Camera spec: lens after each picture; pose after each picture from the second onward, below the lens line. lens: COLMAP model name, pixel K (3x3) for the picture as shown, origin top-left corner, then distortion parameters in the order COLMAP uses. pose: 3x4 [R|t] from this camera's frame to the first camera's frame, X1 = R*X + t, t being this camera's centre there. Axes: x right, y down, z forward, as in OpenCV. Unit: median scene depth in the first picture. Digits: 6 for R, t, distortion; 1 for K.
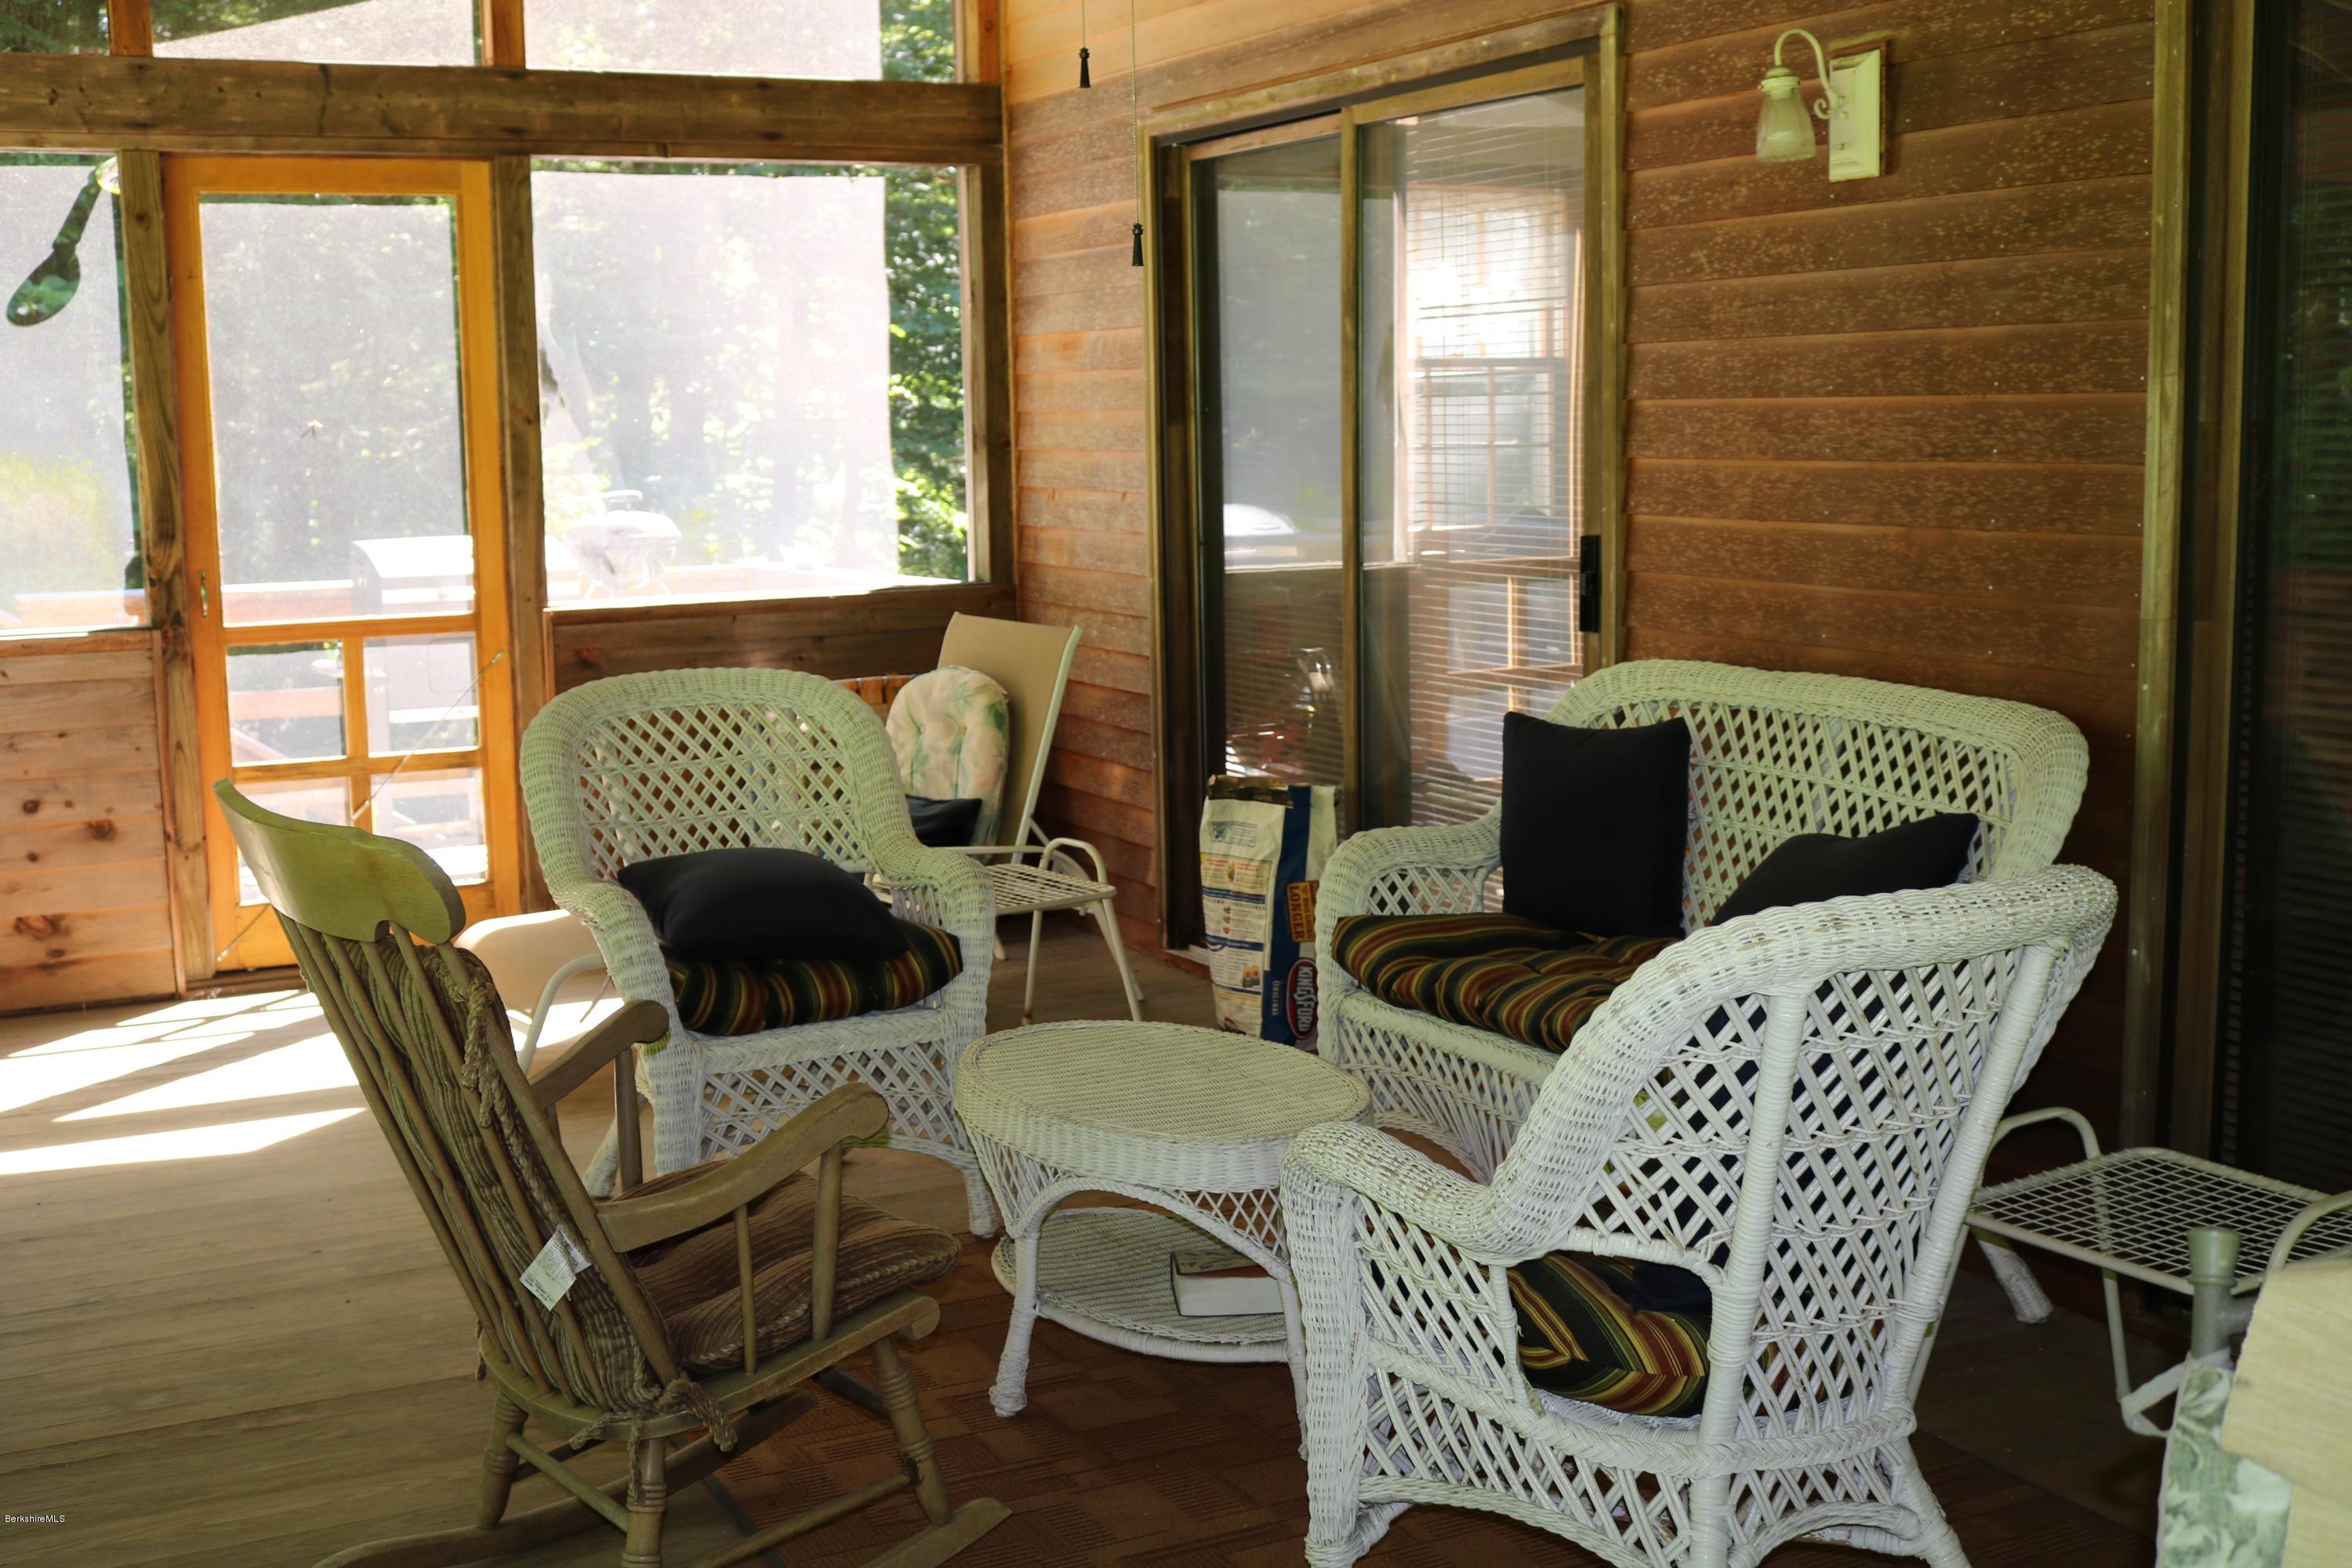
lens RADIAL K [[2600.3, 0, 1176.0], [0, 2600.3, 784.0], [0, 0, 1]] dist [-0.133781, 0.153490]
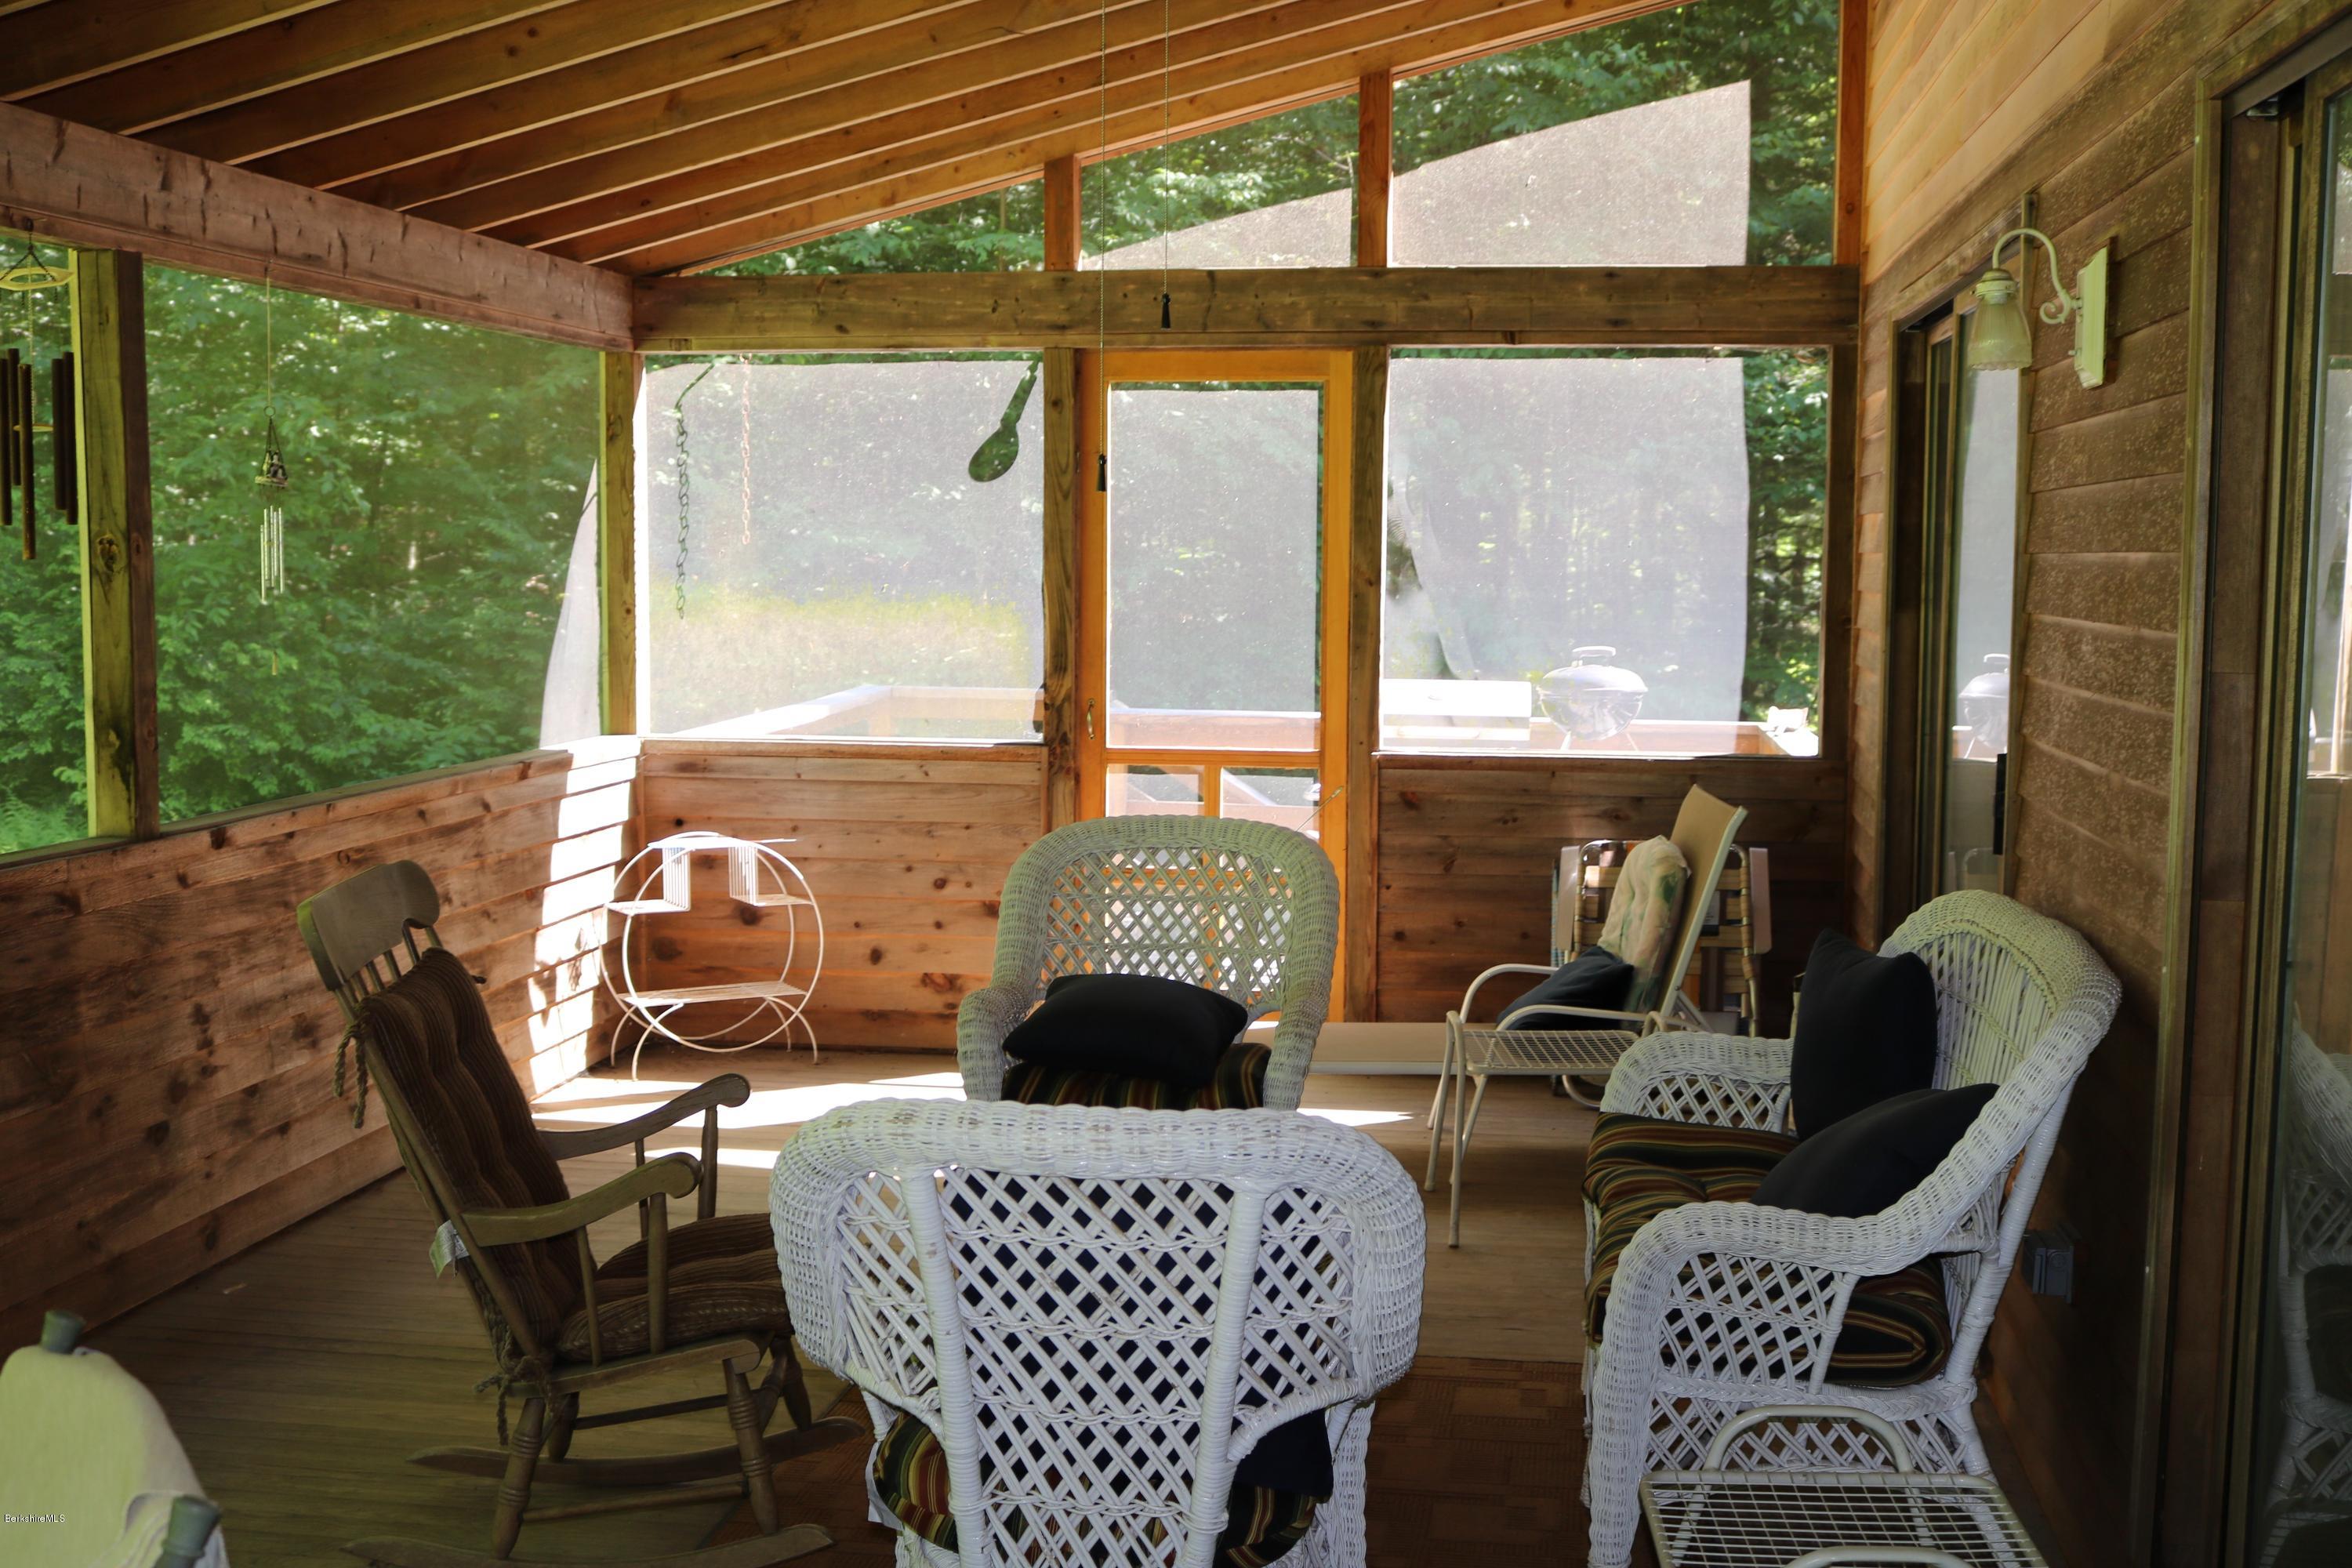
lens RADIAL K [[2600.3, 0, 1176.0], [0, 2600.3, 784.0], [0, 0, 1]] dist [-0.133781, 0.153490]
pose [[0.809436, 0.075165, -0.582378, 0.355736], [-0.103062, 0.994564, -0.014880, -0.031019], [0.578094, 0.072065, 0.812782, 0.050690]]
